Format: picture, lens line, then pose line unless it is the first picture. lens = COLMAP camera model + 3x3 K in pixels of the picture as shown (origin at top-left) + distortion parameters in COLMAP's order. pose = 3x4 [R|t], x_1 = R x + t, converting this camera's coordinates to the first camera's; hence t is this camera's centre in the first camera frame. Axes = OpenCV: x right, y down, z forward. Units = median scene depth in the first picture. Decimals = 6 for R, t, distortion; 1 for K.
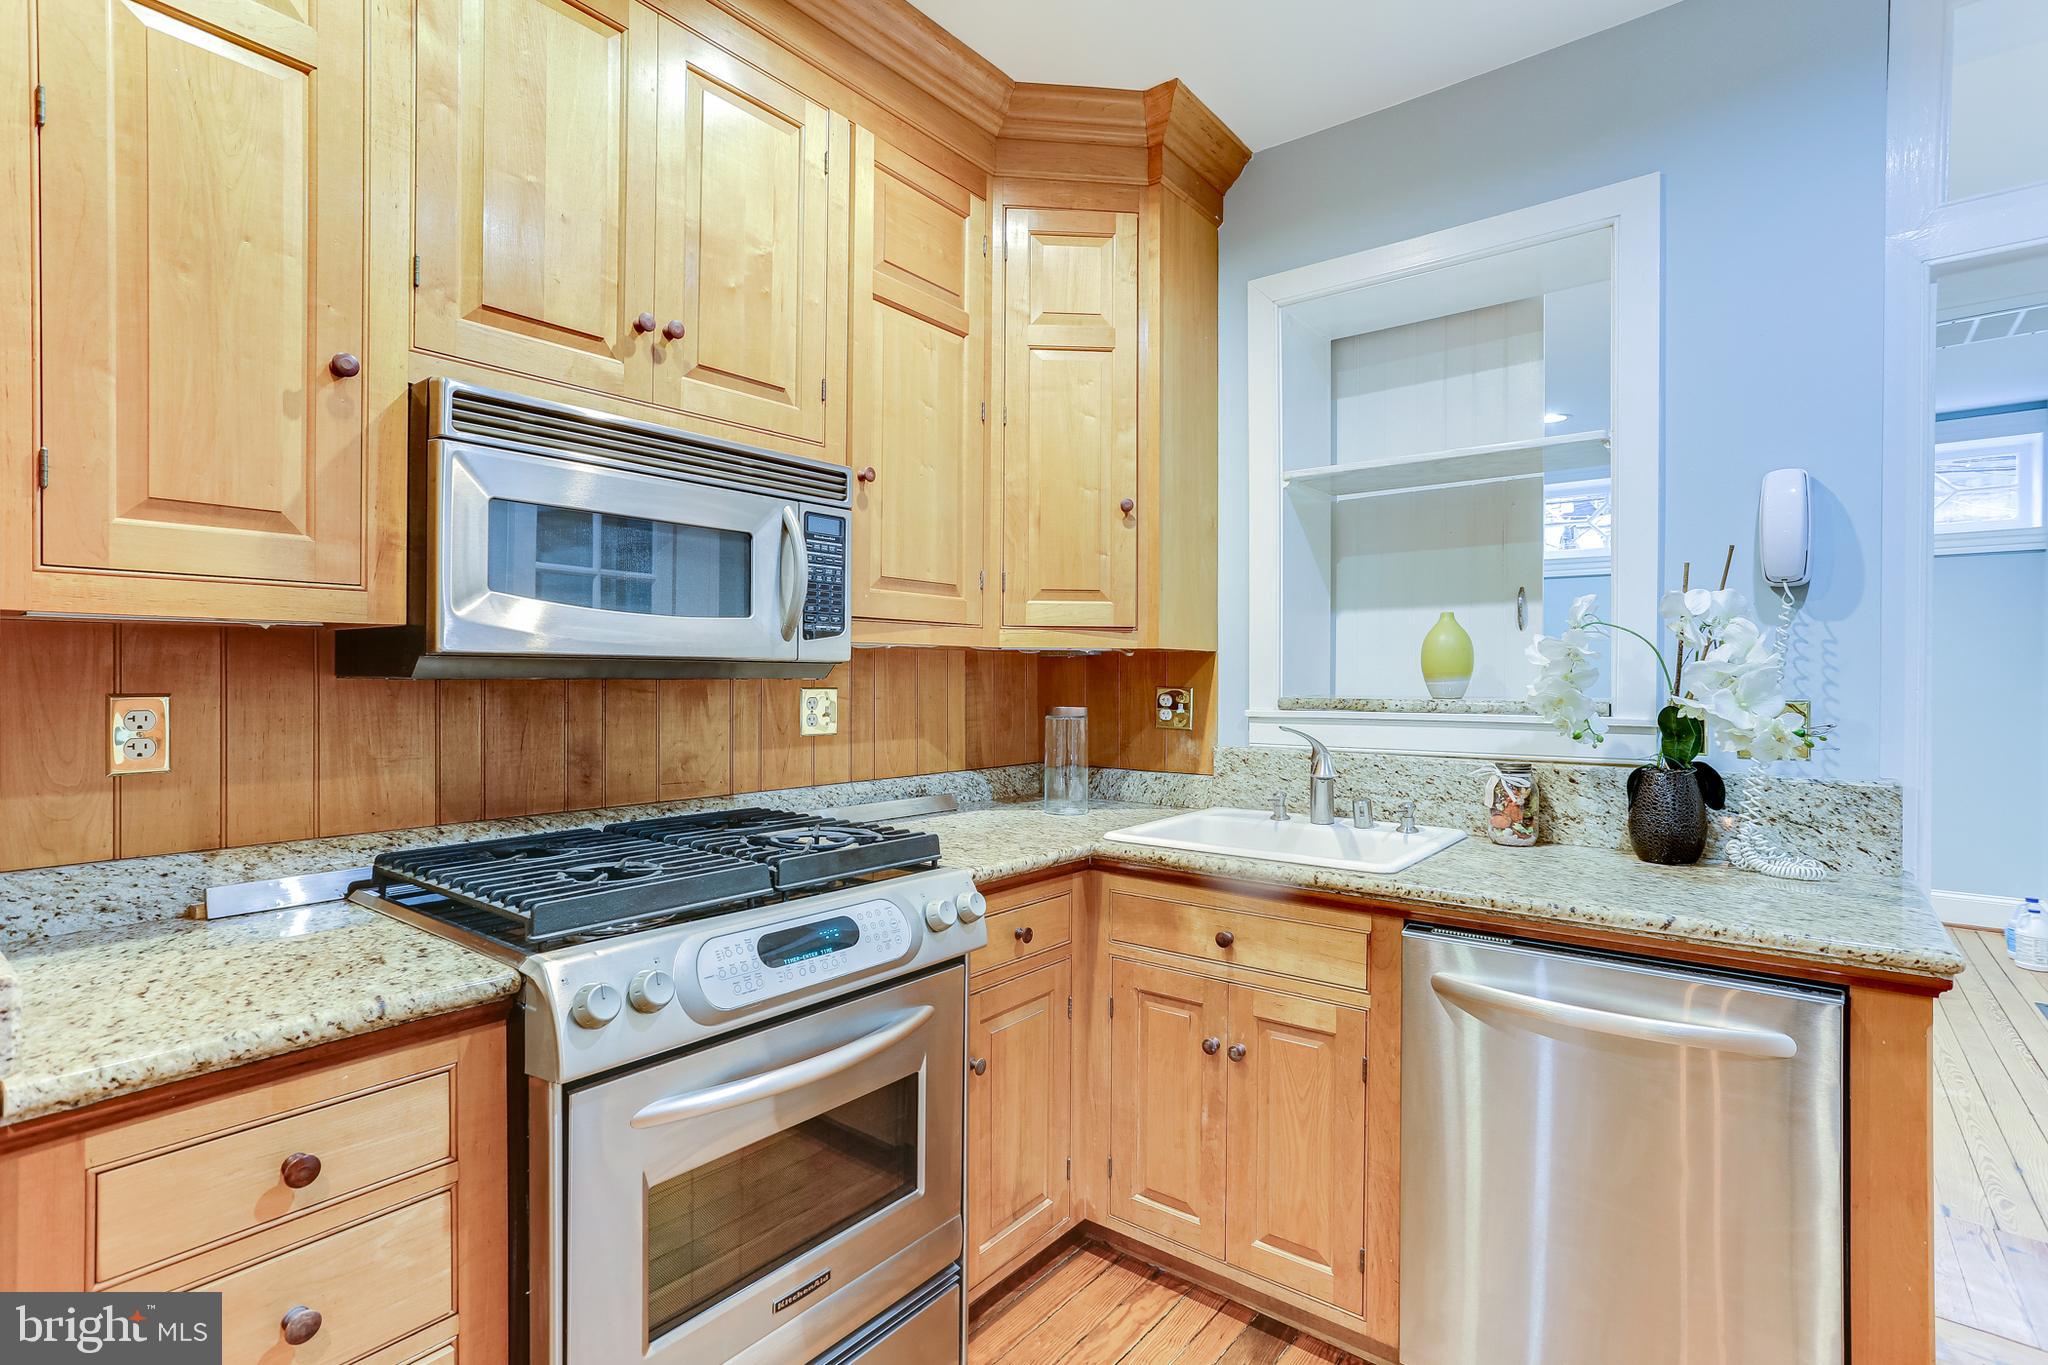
lens RADIAL K [[966.2, 0, 1025.4], [0, 966.2, 673.5], [0, 0, 1]] dist [-0.000533, 0.000053]
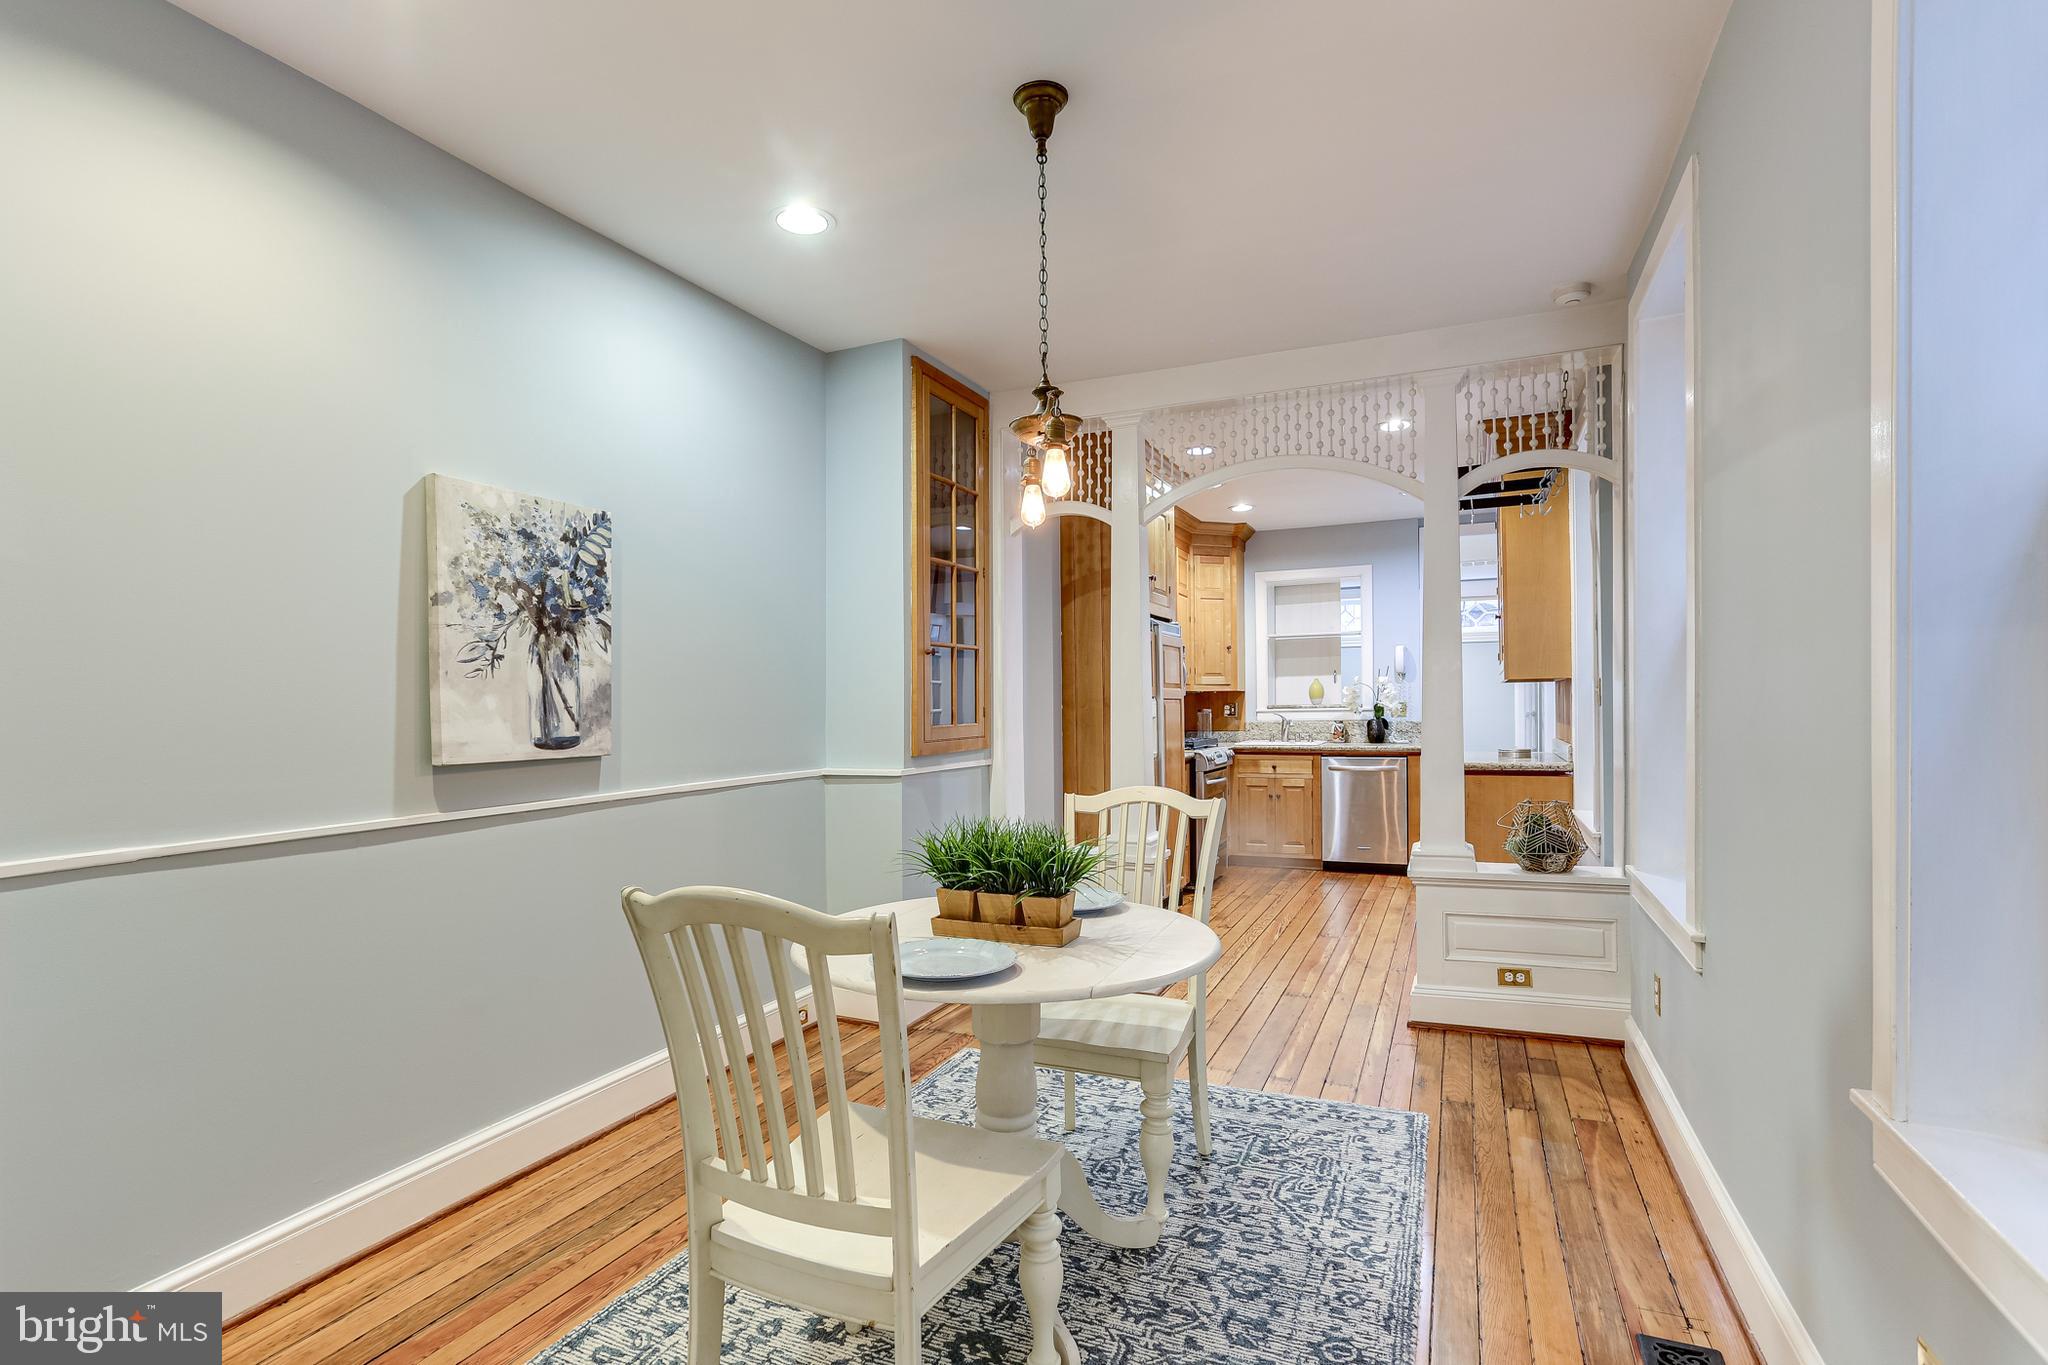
lens RADIAL K [[996.8, 0, 1011.4], [0, 996.8, 702.4], [0, 0, 1]] dist [-0.040856, 0.026073]
pose [[0.971682, -0.011898, 0.235994, -1.702085], [0.012417, 0.999923, -0.000713, 0.010120], [-0.235967, 0.003623, 0.971754, -2.534279]]
